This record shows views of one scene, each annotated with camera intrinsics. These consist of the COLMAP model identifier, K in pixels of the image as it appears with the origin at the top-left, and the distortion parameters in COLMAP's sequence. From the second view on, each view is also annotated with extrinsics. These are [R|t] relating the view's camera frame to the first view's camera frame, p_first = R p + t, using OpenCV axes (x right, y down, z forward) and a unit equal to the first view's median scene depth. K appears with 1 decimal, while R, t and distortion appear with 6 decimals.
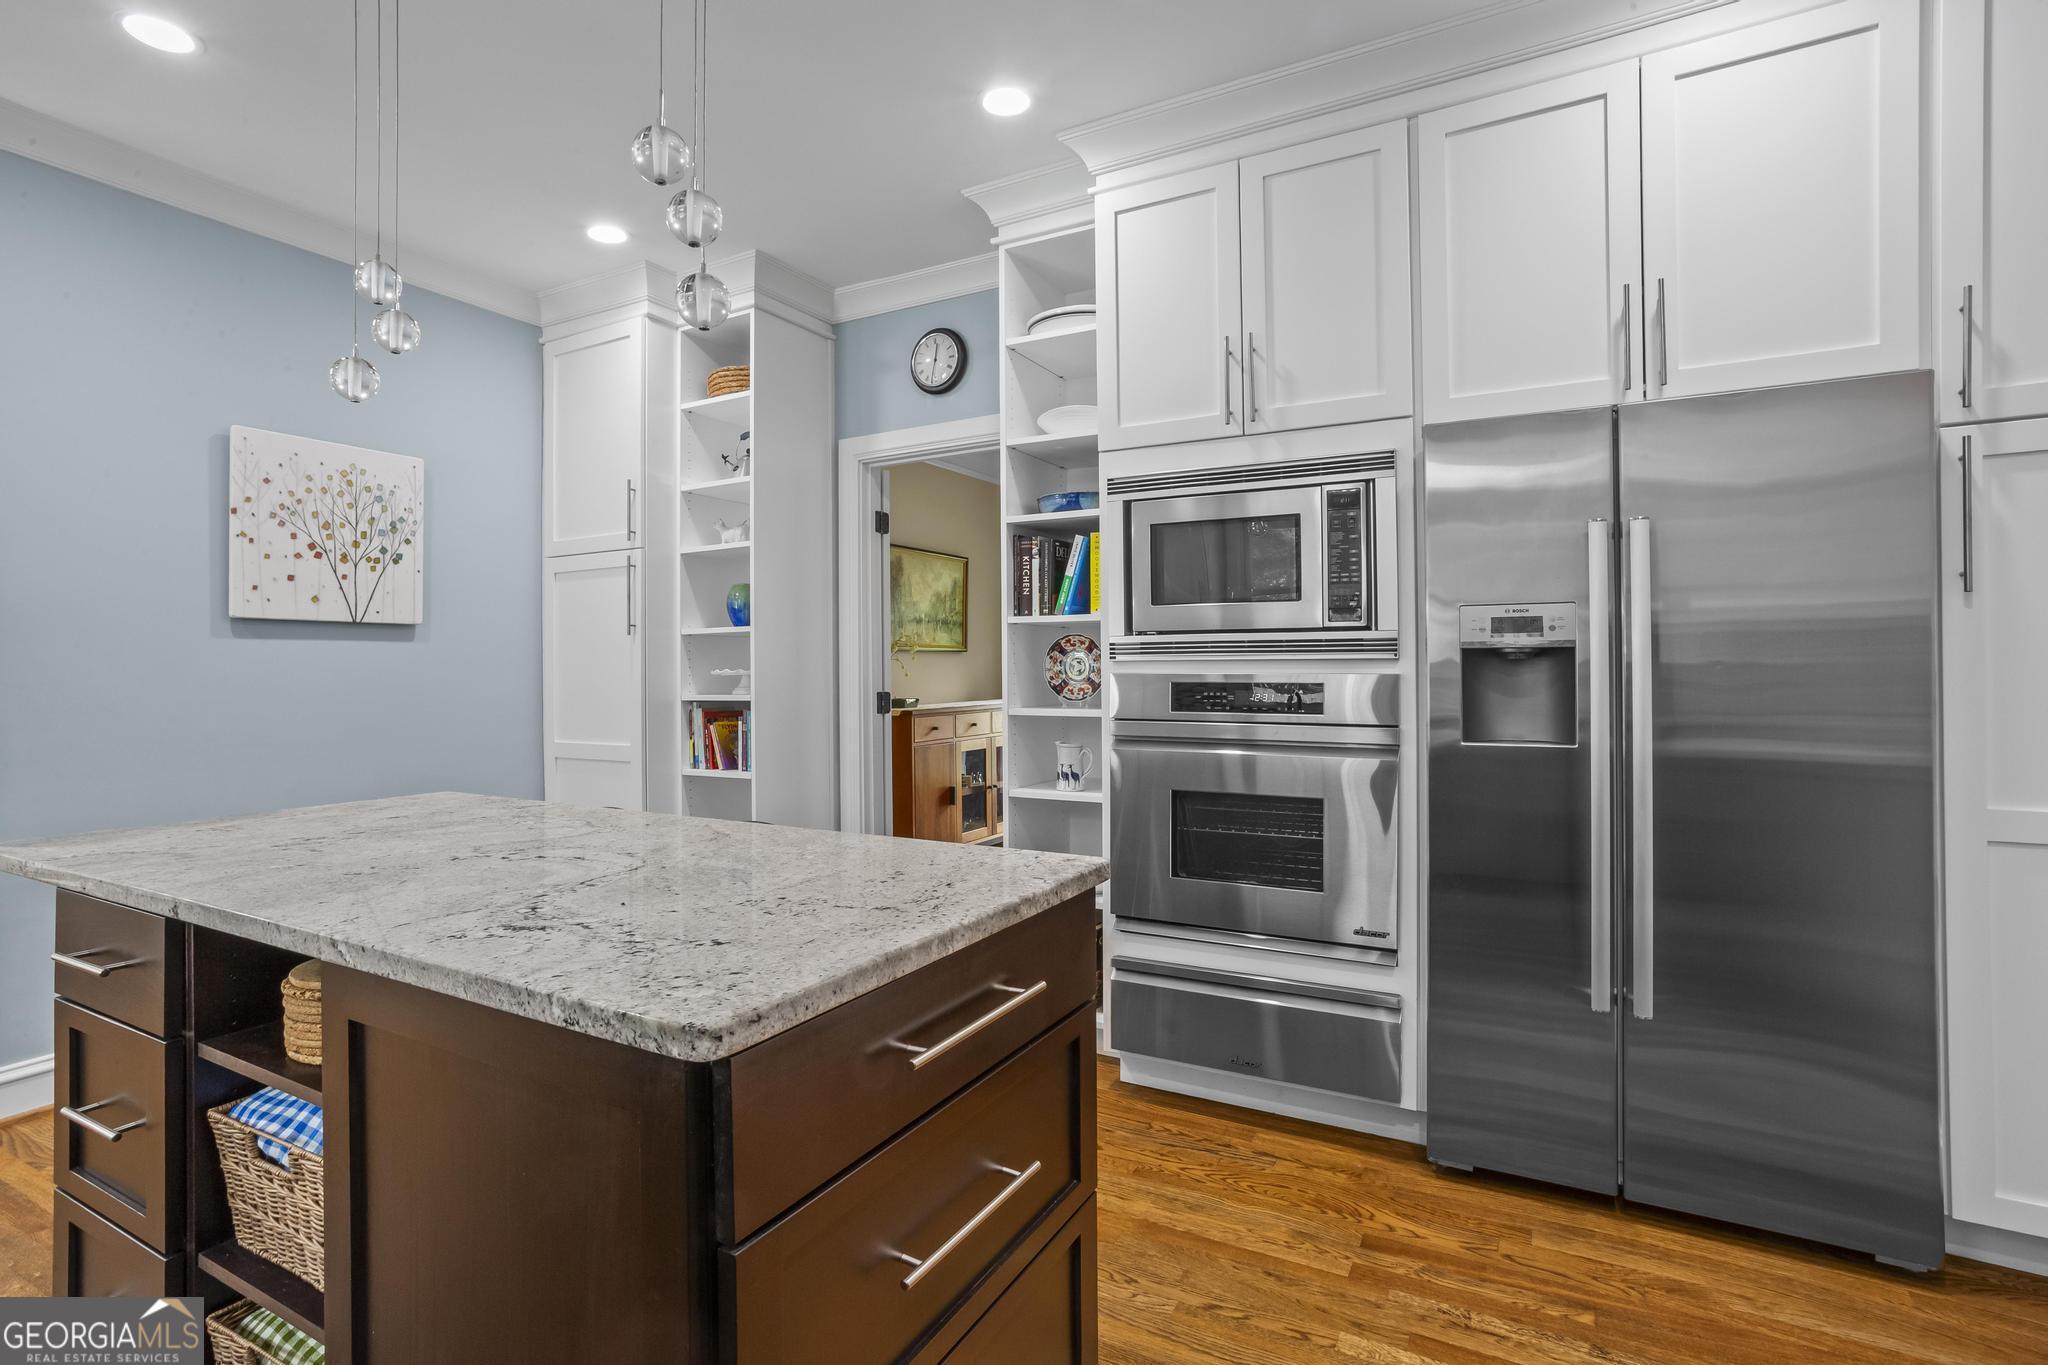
lens RADIAL K [[1009.8, 0, 1034.2], [0, 1009.8, 666.5], [0, 0, 1]] dist [-0.045835, 0.016205]
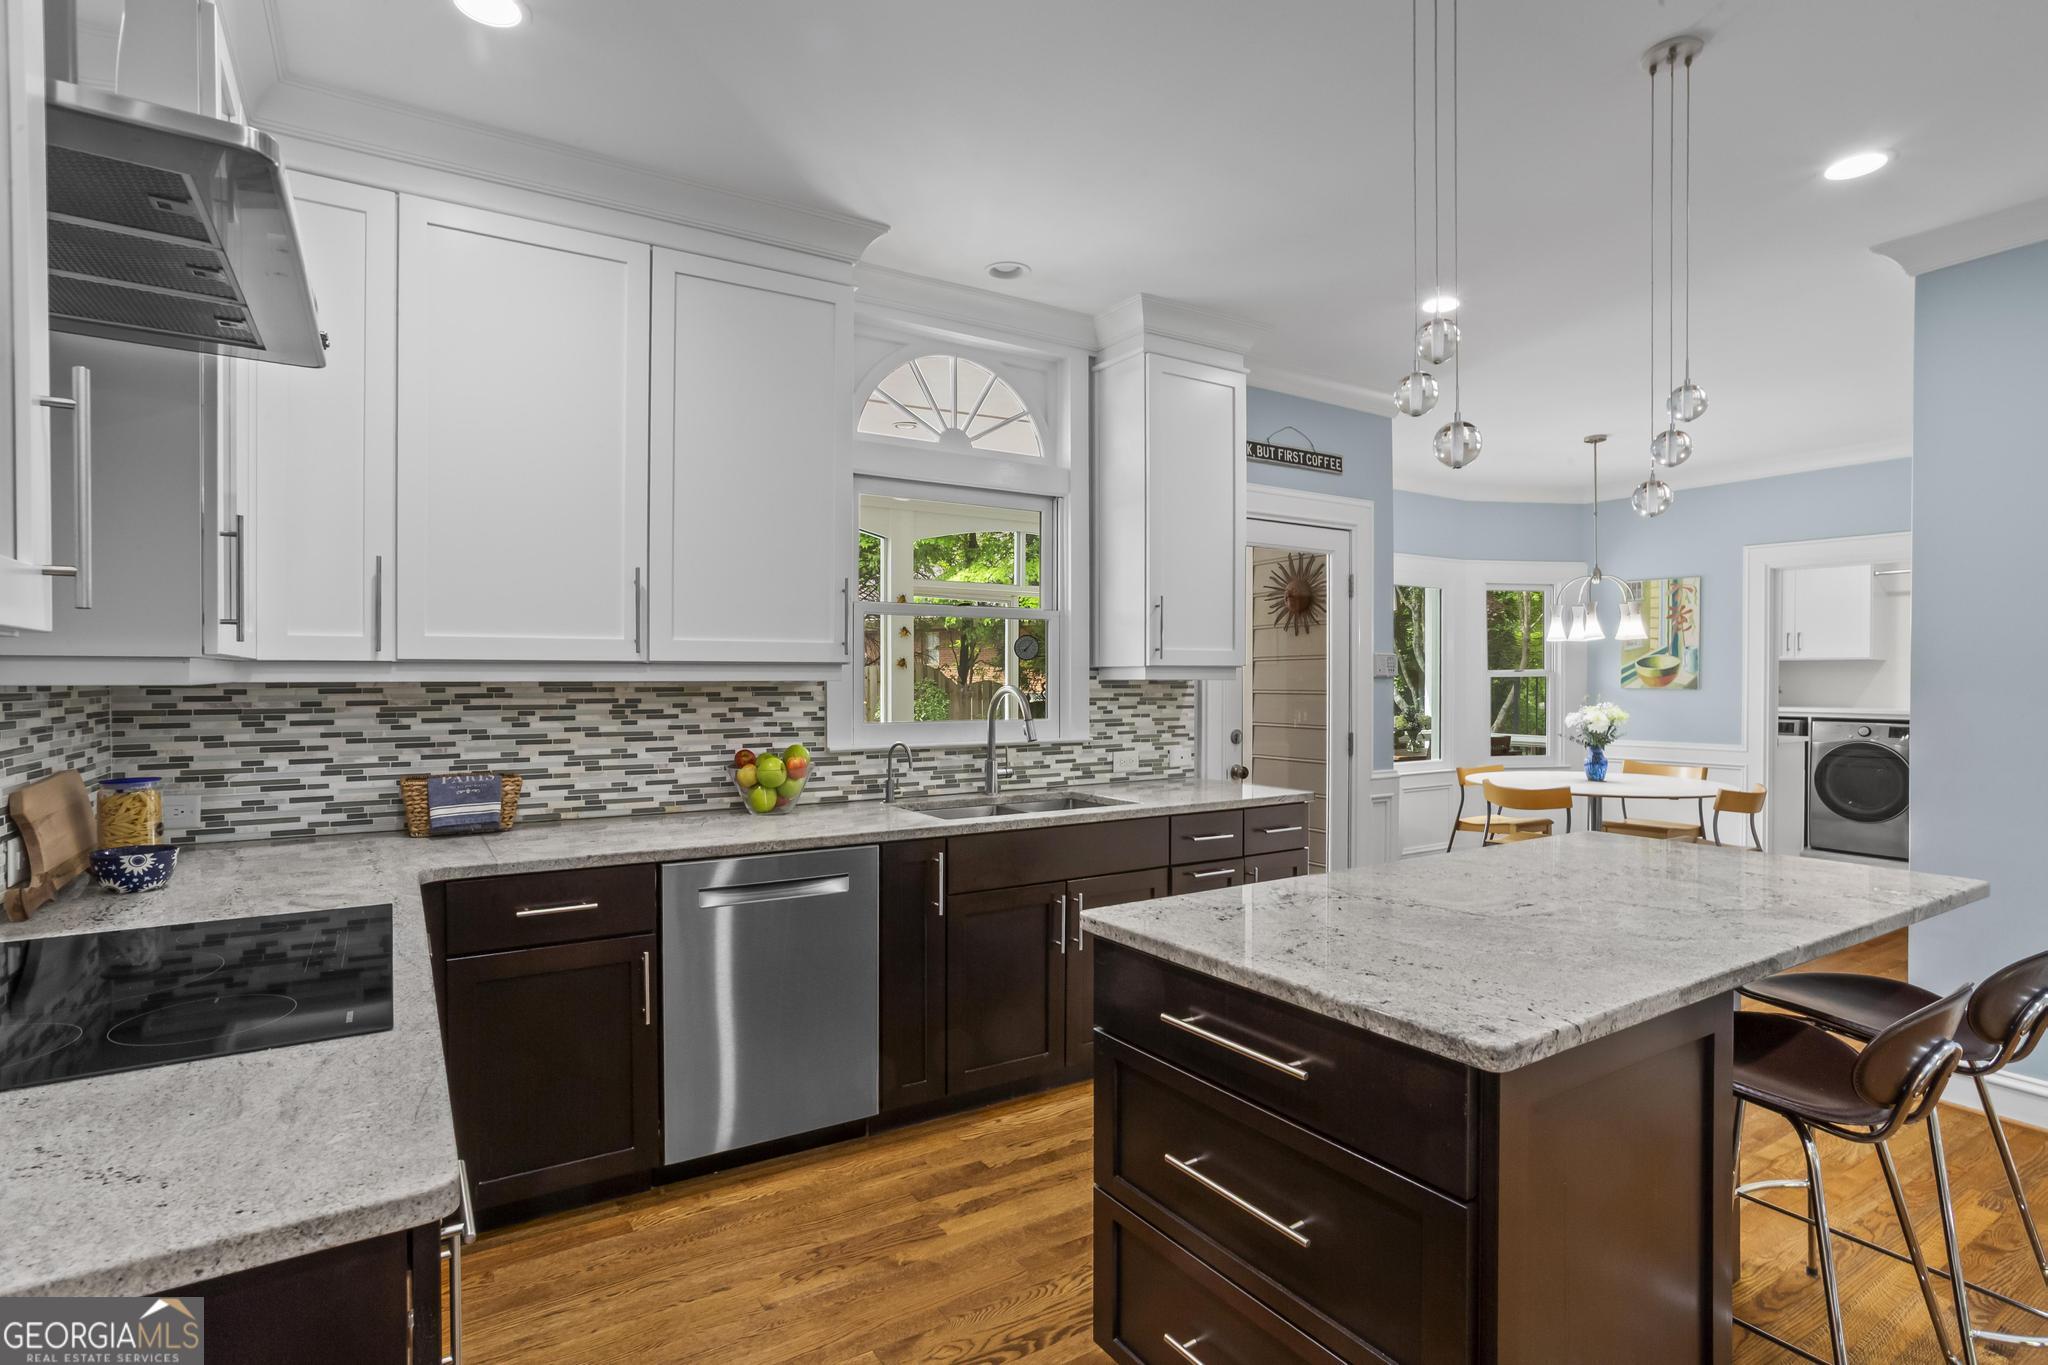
lens RADIAL K [[1009.8, 0, 1028.1], [0, 1009.8, 700.8], [0, 0, 1]] dist [-0.045835, 0.016205]
pose [[-0.487812, 0.022245, -0.872665, 0.563174], [0.005508, 0.999734, 0.022406, -0.056658], [0.872931, 0.006123, -0.487804, 0.658743]]
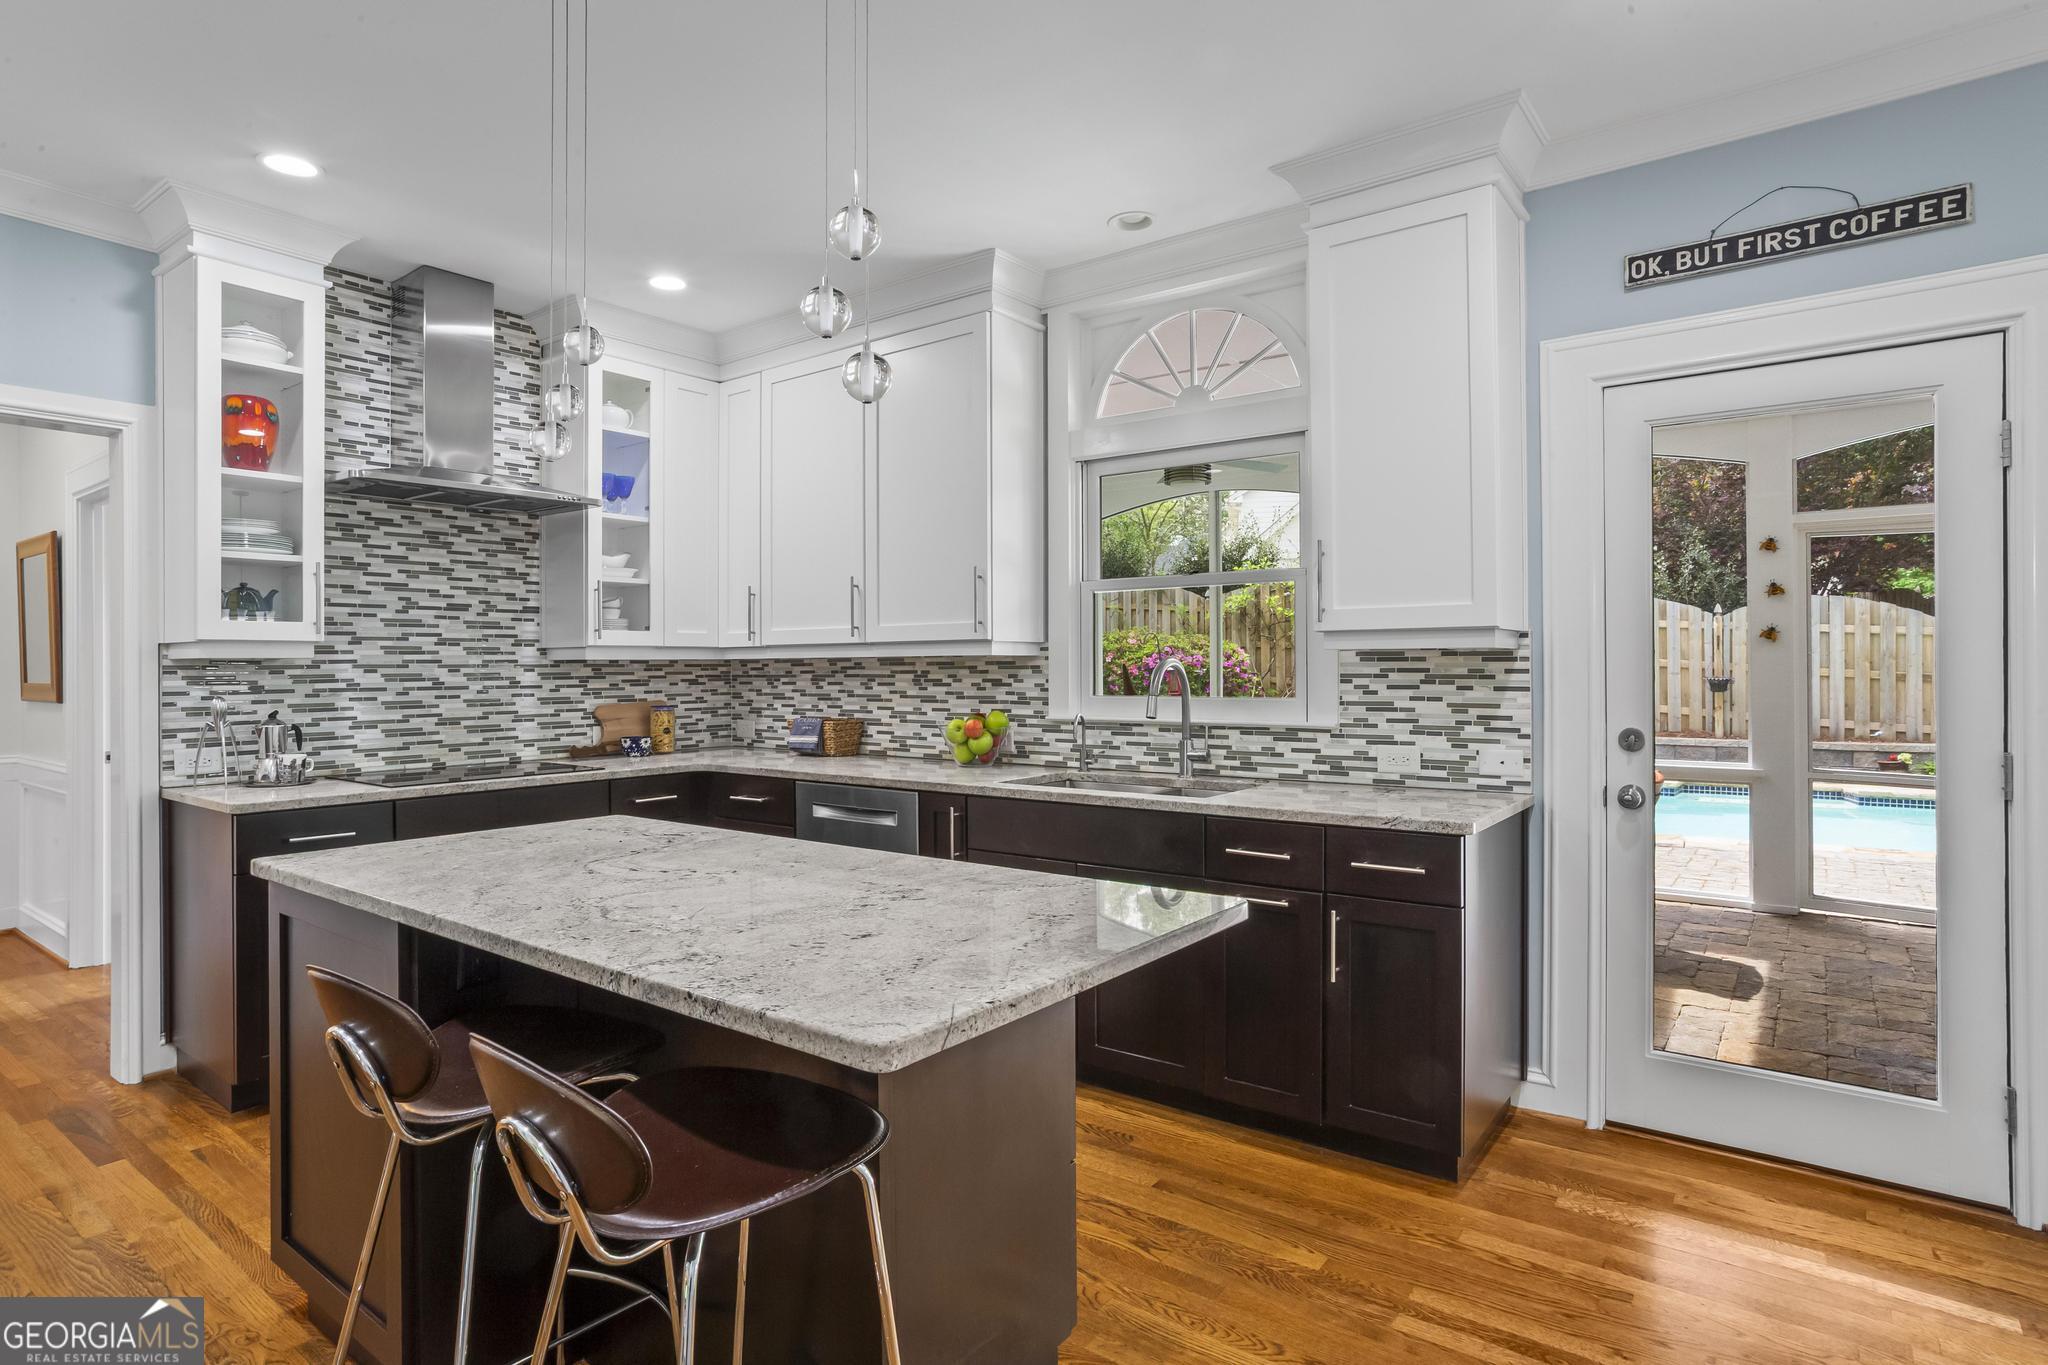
lens RADIAL K [[1076.7, 0, 1013.3], [0, 1076.7, 669.5], [0, 0, 1]] dist [-0.014514, 0.008876]
pose [[-0.989469, 0.007696, 0.144542, -0.672536], [0.007099, 0.999964, -0.004650, -0.027025], [-0.144573, -0.003575, -0.989488, 1.363123]]
